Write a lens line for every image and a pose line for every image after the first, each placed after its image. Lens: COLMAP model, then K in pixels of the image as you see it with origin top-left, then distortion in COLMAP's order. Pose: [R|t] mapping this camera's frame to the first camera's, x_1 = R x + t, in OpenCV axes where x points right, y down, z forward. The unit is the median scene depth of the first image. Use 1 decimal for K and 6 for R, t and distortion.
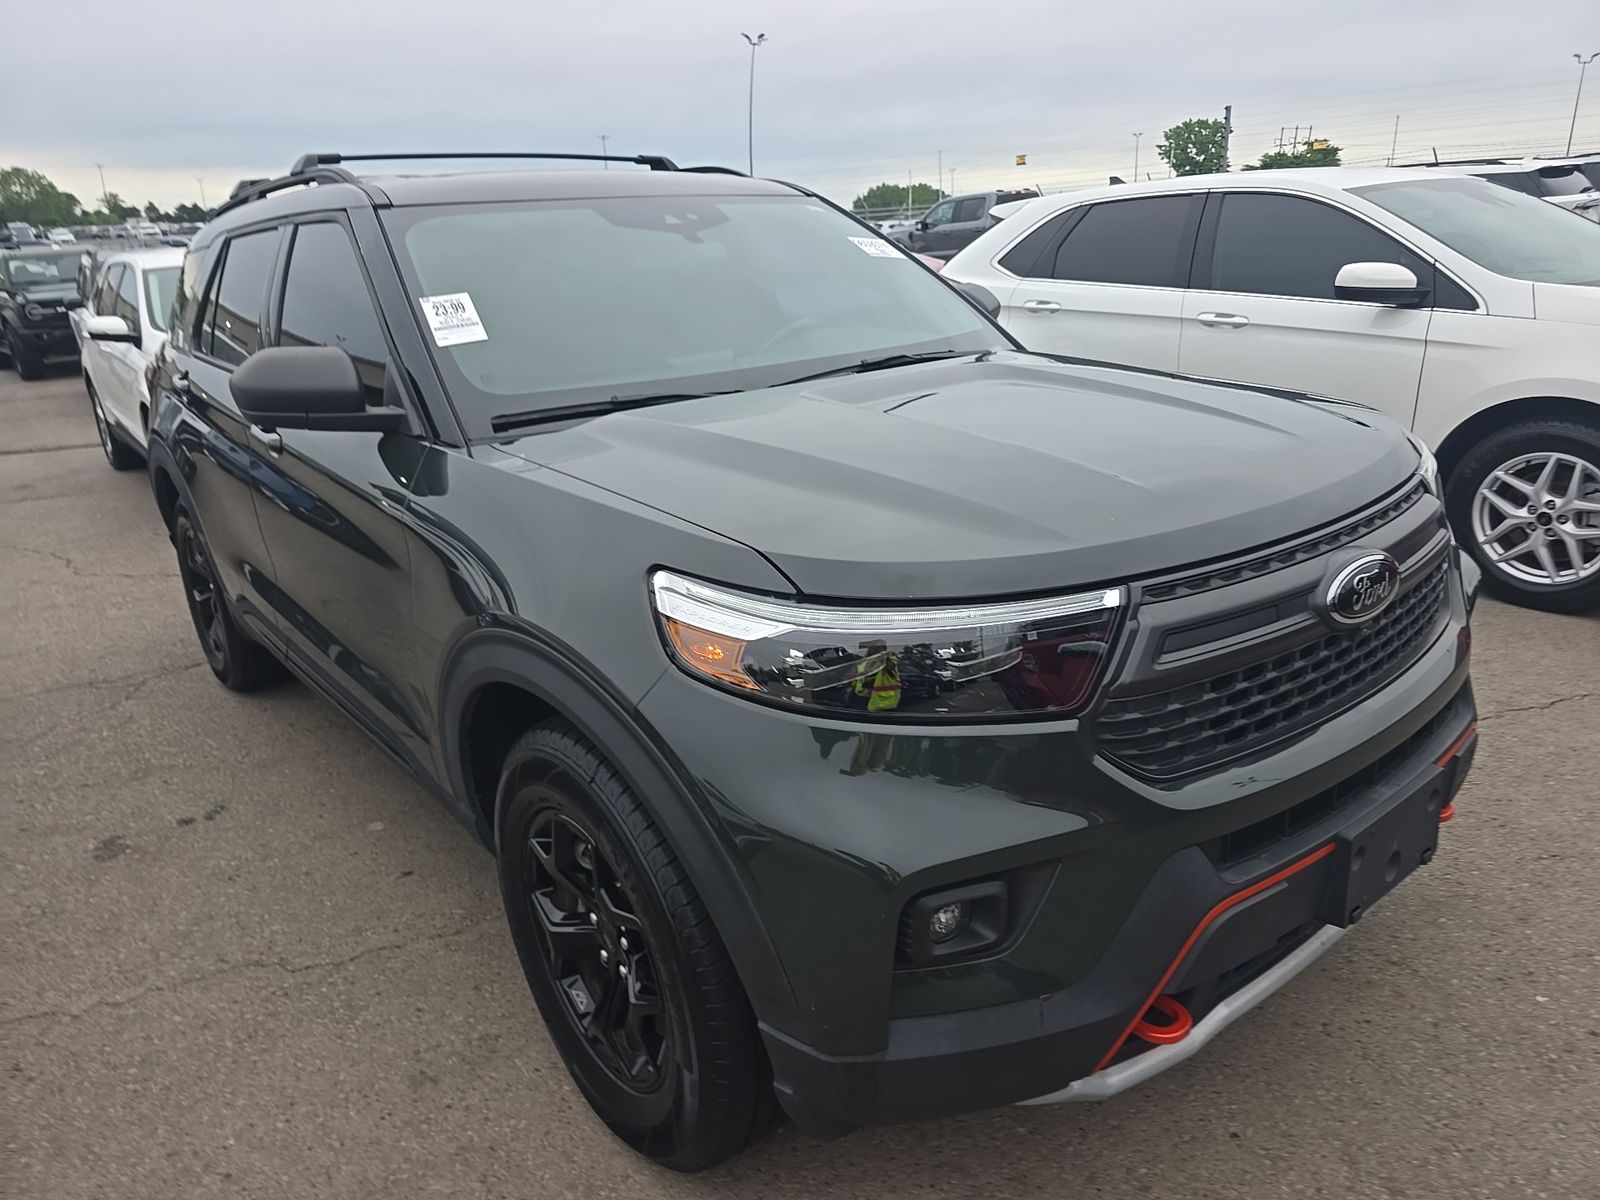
lens RADIAL K [[1072.6, 0, 822.0], [0, 1072.6, 599.9], [0, 0, 1]] dist [0.050241, -0.043211]
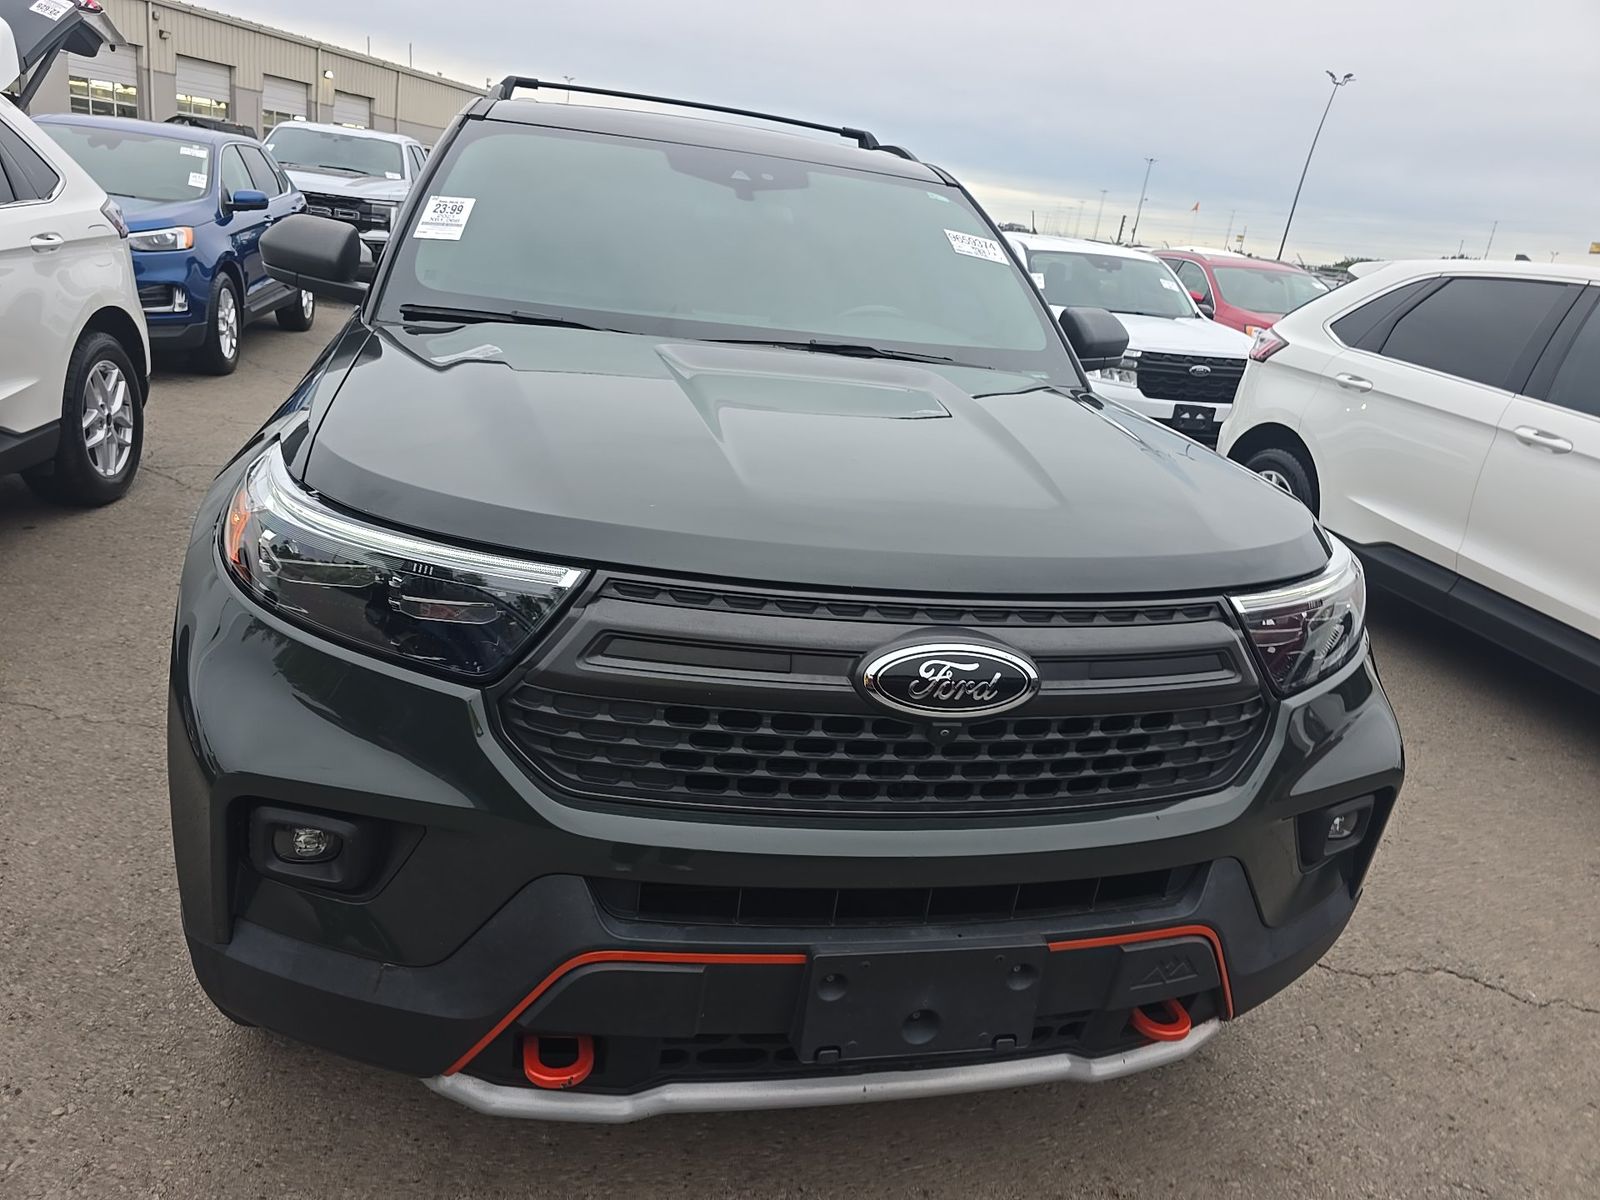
lens RADIAL K [[1072.6, 0, 822.0], [0, 1072.6, 599.9], [0, 0, 1]] dist [0.050241, -0.043211]
pose [[0.885960, 0.289895, -0.361989, 0.521421], [-0.294392, 0.954671, 0.044021, -0.056923], [0.358342, 0.067566, 0.931142, 0.160414]]
